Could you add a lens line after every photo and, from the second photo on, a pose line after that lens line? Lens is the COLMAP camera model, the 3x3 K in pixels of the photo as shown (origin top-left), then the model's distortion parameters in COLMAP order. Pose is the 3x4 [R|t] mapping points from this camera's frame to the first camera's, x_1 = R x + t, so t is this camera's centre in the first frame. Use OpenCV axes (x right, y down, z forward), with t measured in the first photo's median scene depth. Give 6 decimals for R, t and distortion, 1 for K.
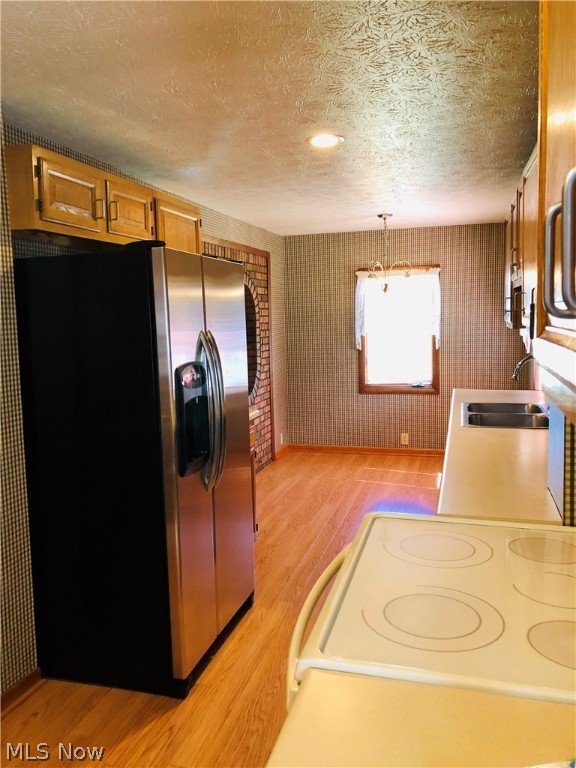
lens RADIAL K [[624.3, 0, 287.2], [0, 624.3, 382.9], [0, 0, 1]] dist [0.003034, 0.000802]
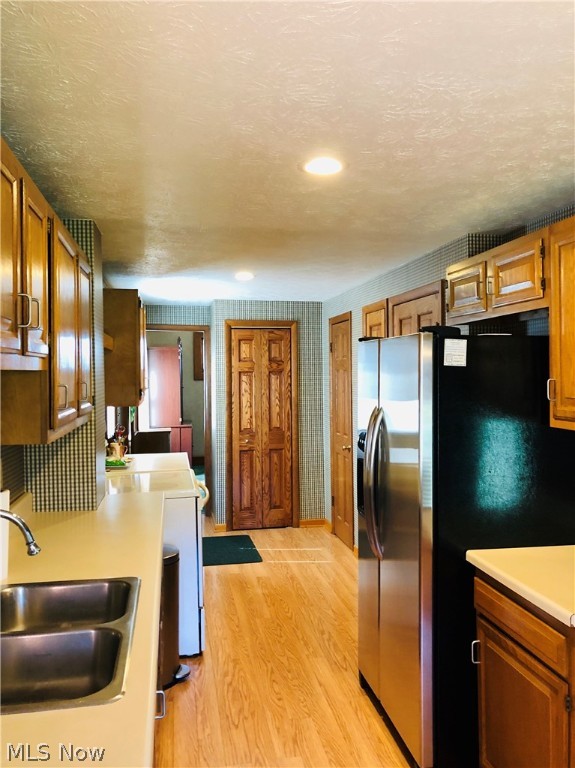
lens RADIAL K [[624.3, 0, 287.6], [0, 624.3, 384.3], [0, 0, 1]] dist [0.003034, 0.000802]
pose [[-0.900708, 0.032182, -0.433231, 0.475929], [-0.018900, 0.993405, 0.113089, -0.240337], [0.434013, 0.110048, -0.894160, 1.872450]]
